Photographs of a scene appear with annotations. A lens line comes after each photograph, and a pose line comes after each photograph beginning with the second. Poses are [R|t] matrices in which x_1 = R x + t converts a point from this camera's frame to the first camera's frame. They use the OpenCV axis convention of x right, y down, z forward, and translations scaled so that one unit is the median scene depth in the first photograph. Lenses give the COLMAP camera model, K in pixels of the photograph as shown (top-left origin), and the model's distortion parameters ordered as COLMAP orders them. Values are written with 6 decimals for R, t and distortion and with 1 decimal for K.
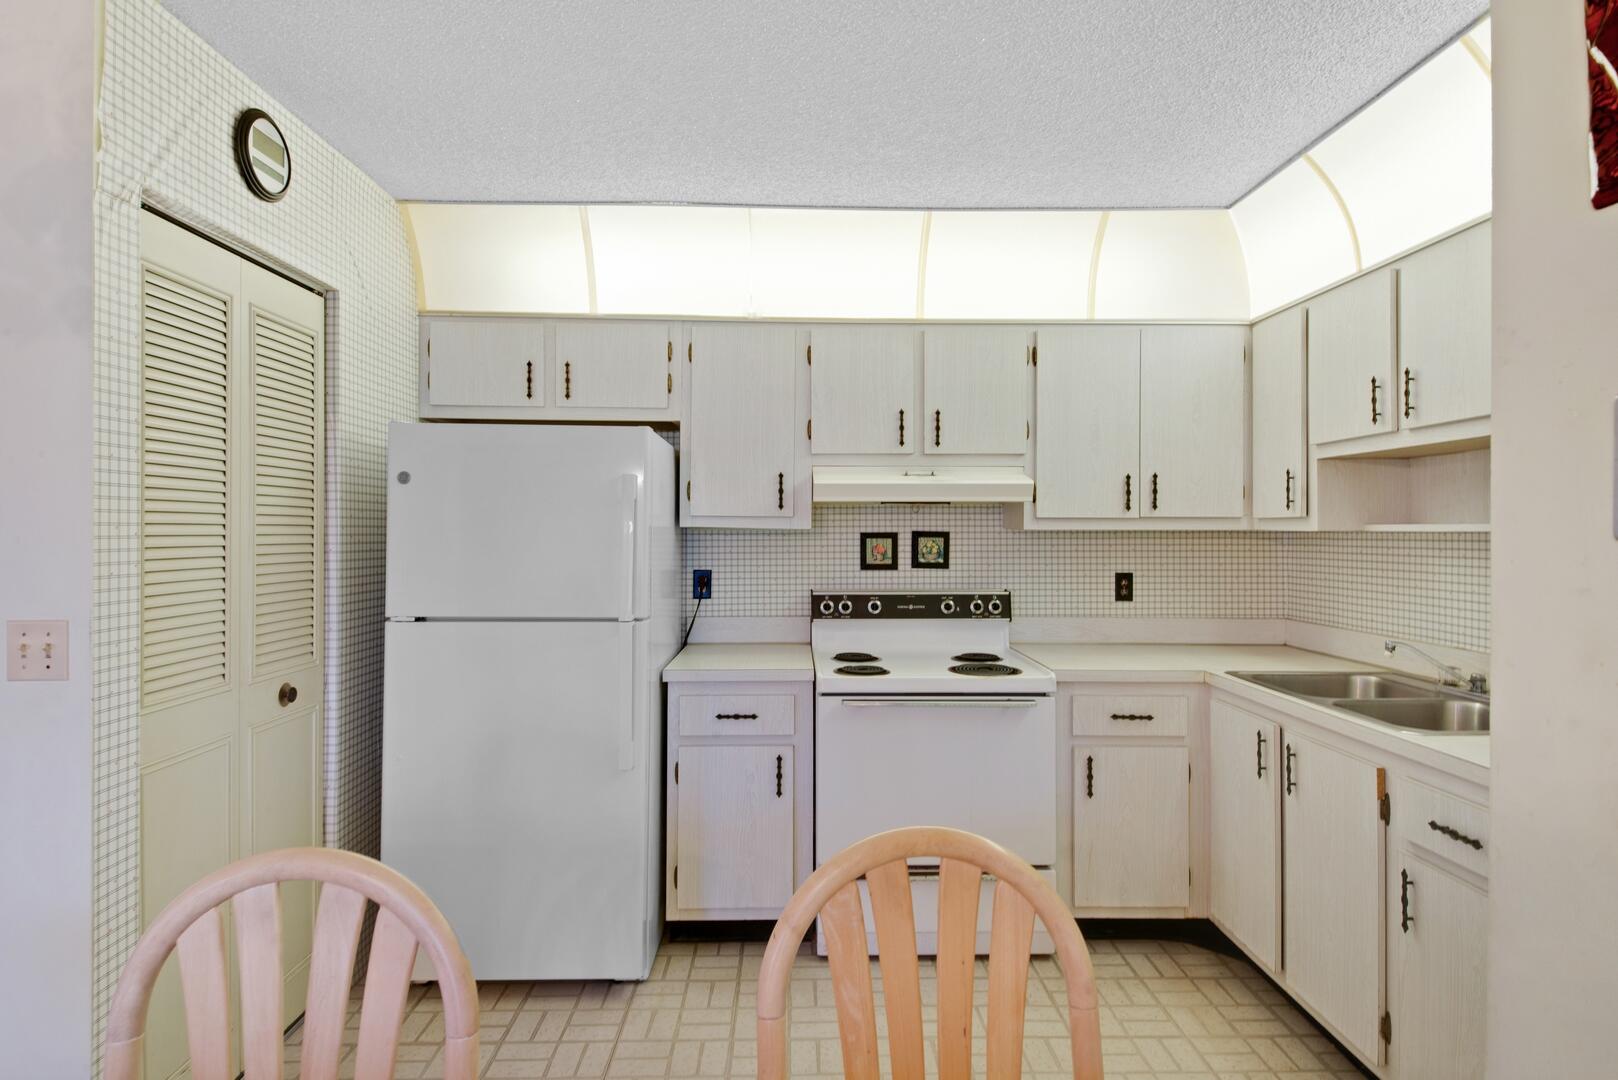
lens RADIAL K [[880.4, 0, 812.1], [0, 880.4, 531.5], [0, 0, 1]] dist [0.022208, 0.000655]
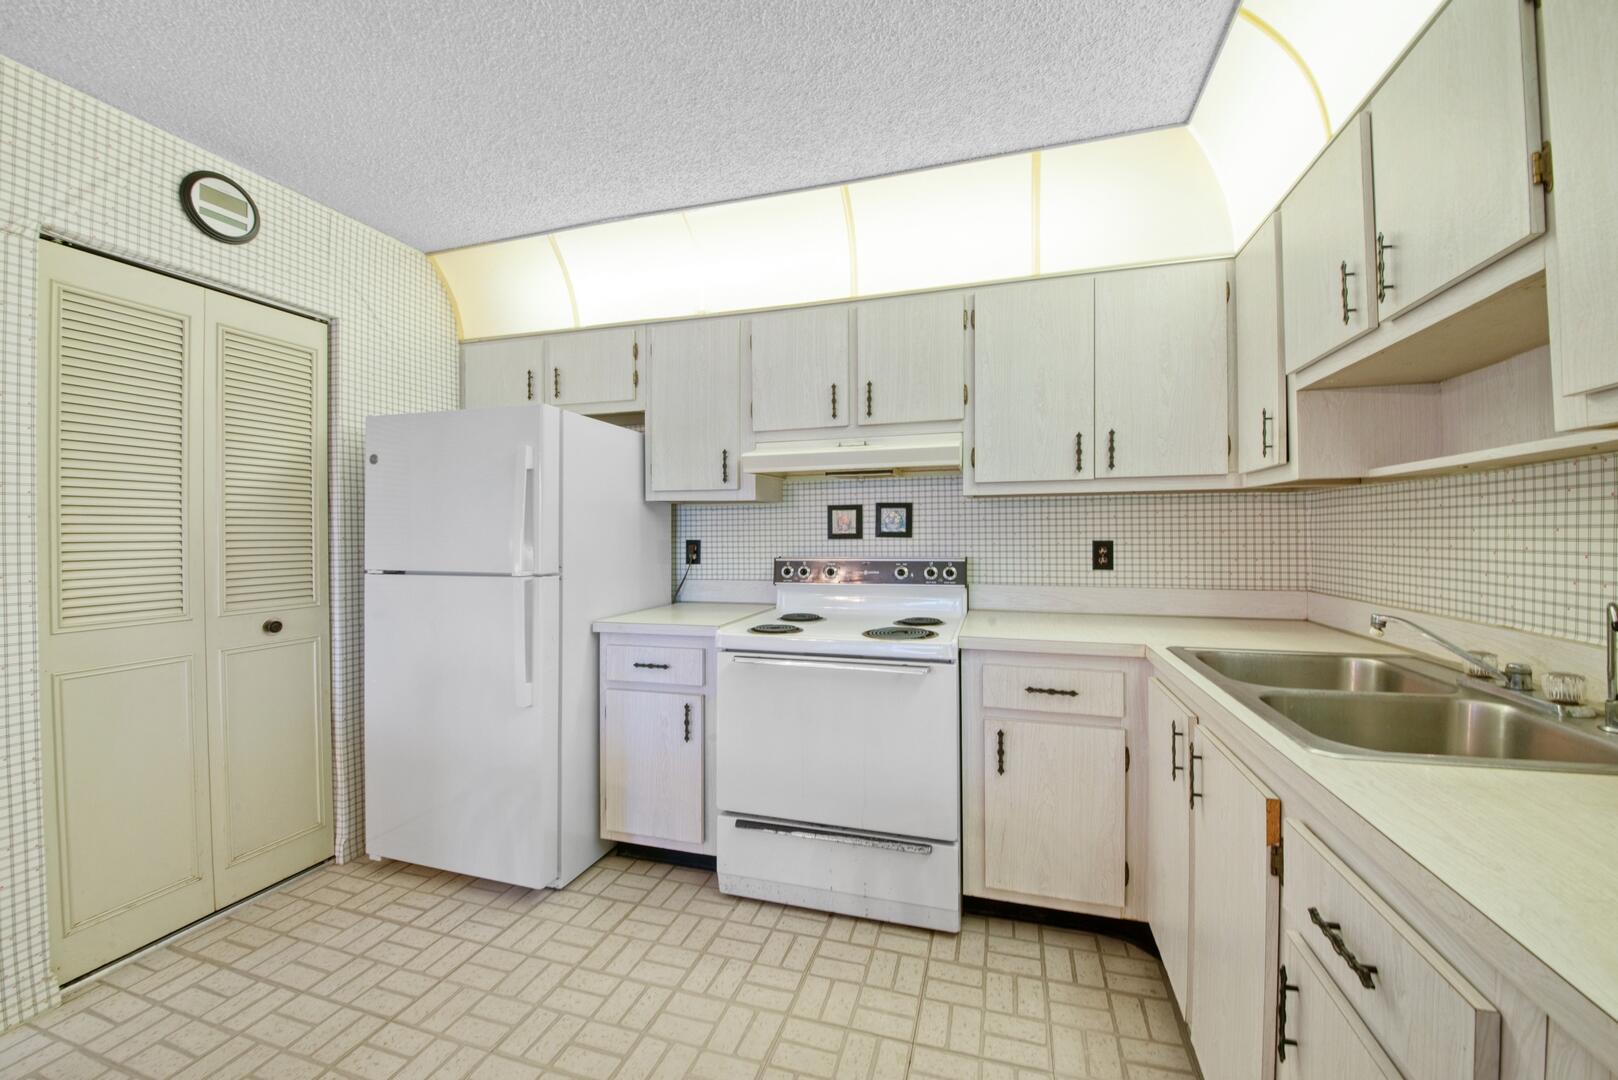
lens RADIAL K [[600.9, 0, 809.0], [0, 600.9, 540.0], [0, 0, 1]] dist [0.000528, -0.007483]
pose [[0.941983, -0.009959, -0.335513, 0.302638], [0.012781, 0.999899, 0.006205, 0.042076], [0.335417, -0.010133, 0.942015, 0.301191]]
